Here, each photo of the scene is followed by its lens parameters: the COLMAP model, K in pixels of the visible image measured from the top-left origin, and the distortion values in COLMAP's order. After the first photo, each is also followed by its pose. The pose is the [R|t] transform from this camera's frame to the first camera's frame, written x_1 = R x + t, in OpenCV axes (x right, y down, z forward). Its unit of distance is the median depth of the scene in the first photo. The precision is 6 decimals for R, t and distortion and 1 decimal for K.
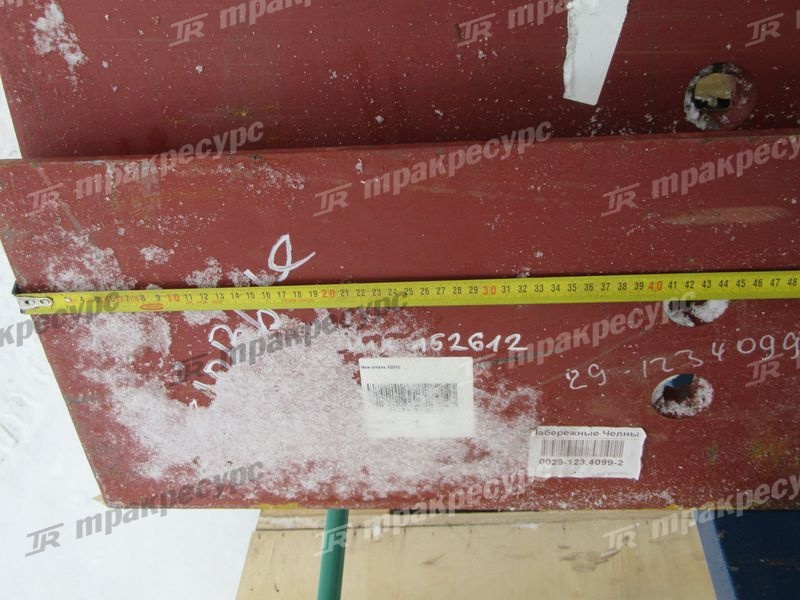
lens RADIAL K [[891.0, 0, 400.4], [0, 891.0, 300.4], [0, 0, 1]] dist [-0.016873, 0.000000]
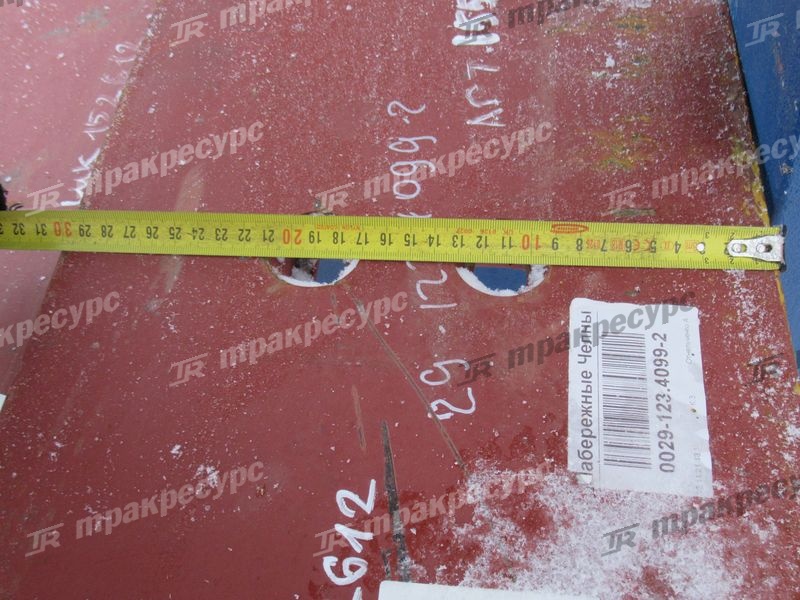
lens RADIAL K [[891.0, 0, 398.9], [0, 891.0, 301.2], [0, 0, 1]] dist [-0.016873, 0.000000]
pose [[0.153502, -0.782627, 0.603268, -0.100611], [0.785485, -0.273771, -0.555034, 0.402041], [0.599542, 0.559056, 0.572717, 0.630363]]
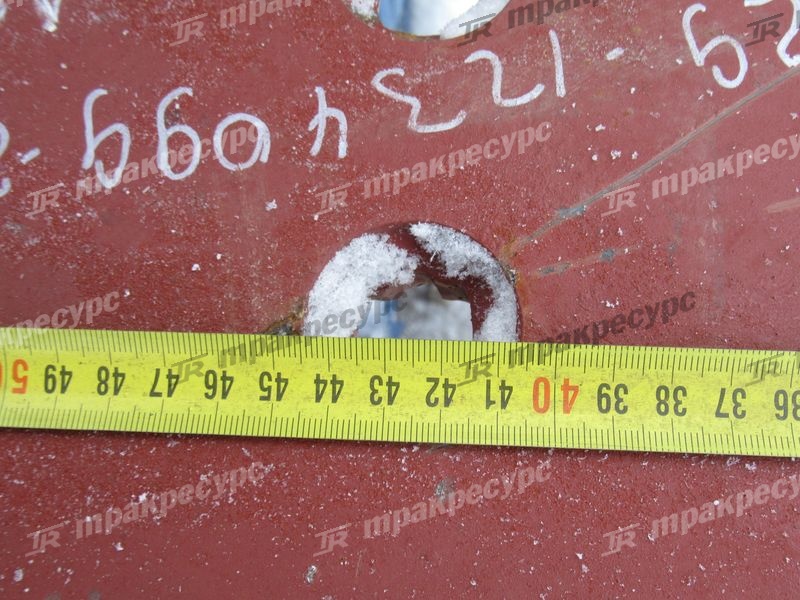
lens RADIAL K [[891.0, 0, 400.0], [0, 891.0, 300.6], [0, 0, 1]] dist [-0.016873, 0.000000]
pose [[-0.984625, -0.078588, 0.156004, 0.275516], [0.020308, -0.938524, -0.344615, 0.105056], [0.173496, -0.336149, 0.925691, 0.686922]]
